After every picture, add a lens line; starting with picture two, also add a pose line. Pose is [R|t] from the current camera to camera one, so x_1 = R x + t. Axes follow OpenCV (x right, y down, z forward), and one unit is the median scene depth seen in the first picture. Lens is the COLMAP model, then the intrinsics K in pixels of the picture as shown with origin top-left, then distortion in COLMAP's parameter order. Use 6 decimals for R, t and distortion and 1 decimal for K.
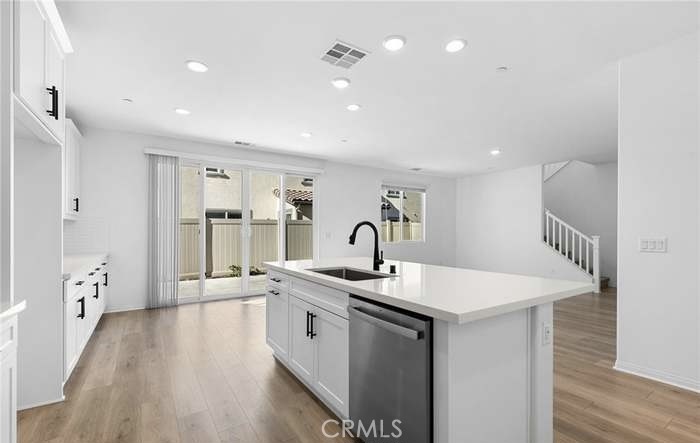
lens RADIAL K [[316.6, 0, 365.6], [0, 316.6, 229.9], [0, 0, 1]] dist [0.001468, -0.000802]
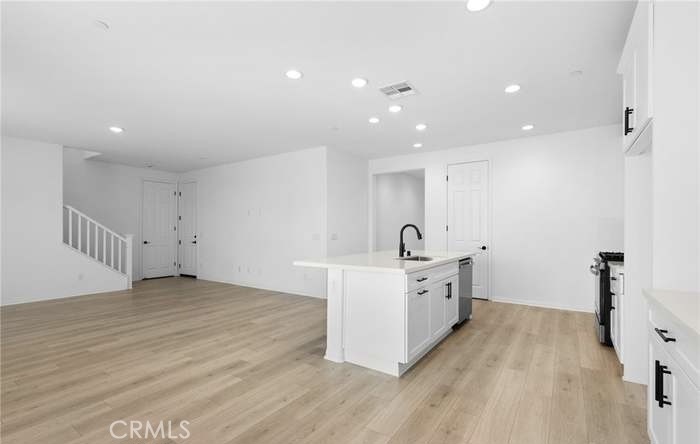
lens RADIAL K [[316.6, 0, 353.3], [0, 316.6, 227.0], [0, 0, 1]] dist [0.001468, -0.000802]
pose [[-0.365045, 0.009618, 0.930940, -0.999418], [-0.005798, 0.999904, -0.012604, 0.007598], [-0.930972, -0.009999, -0.364954, 1.379298]]
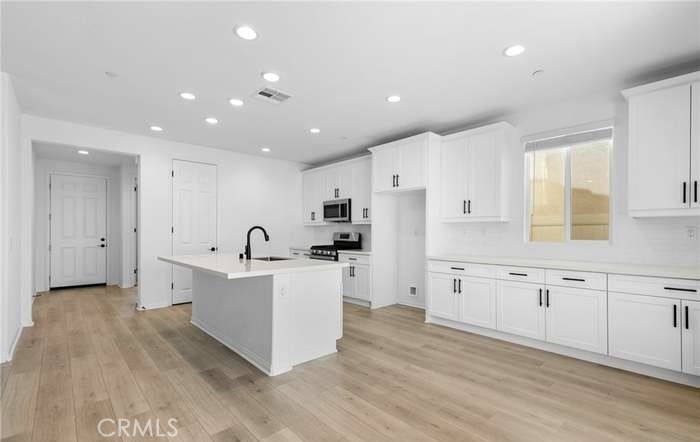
lens RADIAL K [[316.6, 0, 364.2], [0, 316.6, 230.9], [0, 0, 1]] dist [0.001468, -0.000802]
pose [[-0.986580, 0.000826, -0.163277, -0.198106], [0.002112, 0.999968, -0.007702, 0.007802], [0.163265, -0.007944, -0.986550, 1.979377]]
